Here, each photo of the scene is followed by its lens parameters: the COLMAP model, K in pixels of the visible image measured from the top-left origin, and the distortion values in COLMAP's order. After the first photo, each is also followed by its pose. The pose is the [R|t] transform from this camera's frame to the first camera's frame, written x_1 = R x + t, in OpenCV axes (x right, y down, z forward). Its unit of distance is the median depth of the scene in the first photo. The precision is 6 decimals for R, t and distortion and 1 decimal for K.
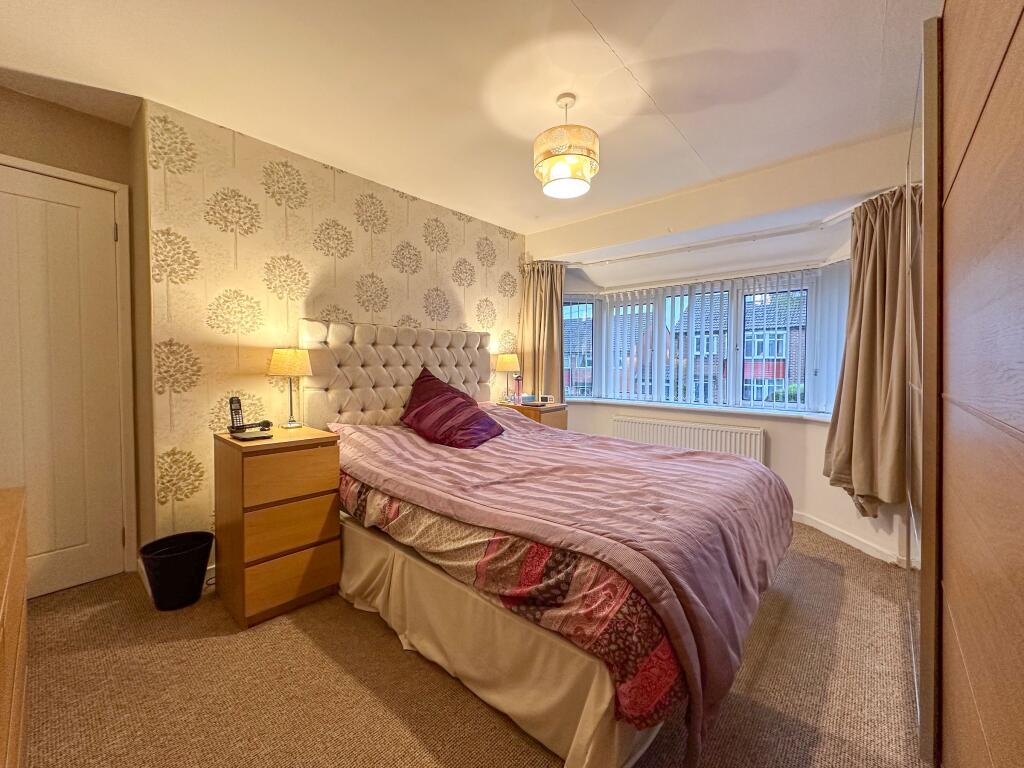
lens RADIAL K [[417.4, 0, 509.6], [0, 417.4, 377.3], [0, 0, 1]] dist [0.002567, 0.000245]
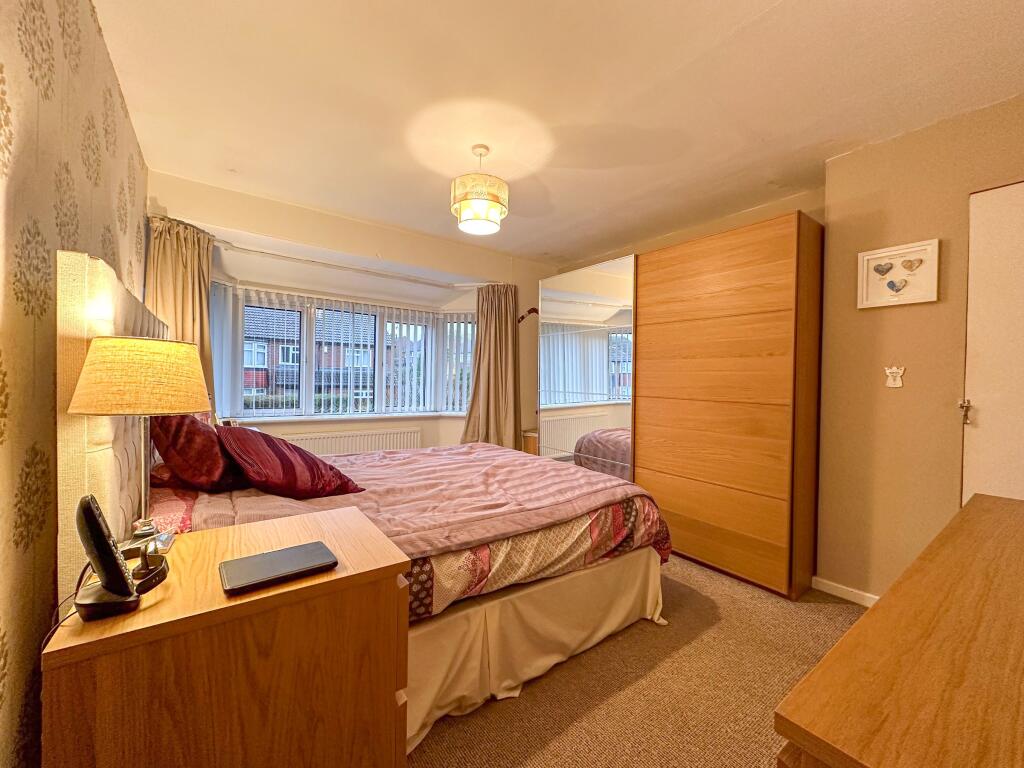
lens RADIAL K [[417.4, 0, 509.0], [0, 417.4, 385.5], [0, 0, 1]] dist [0.002567, 0.000245]
pose [[0.196069, -0.013860, 0.980492, -1.223281], [0.011203, 0.999867, 0.011893, -0.043027], [-0.980526, 0.008652, 0.196198, 0.891717]]
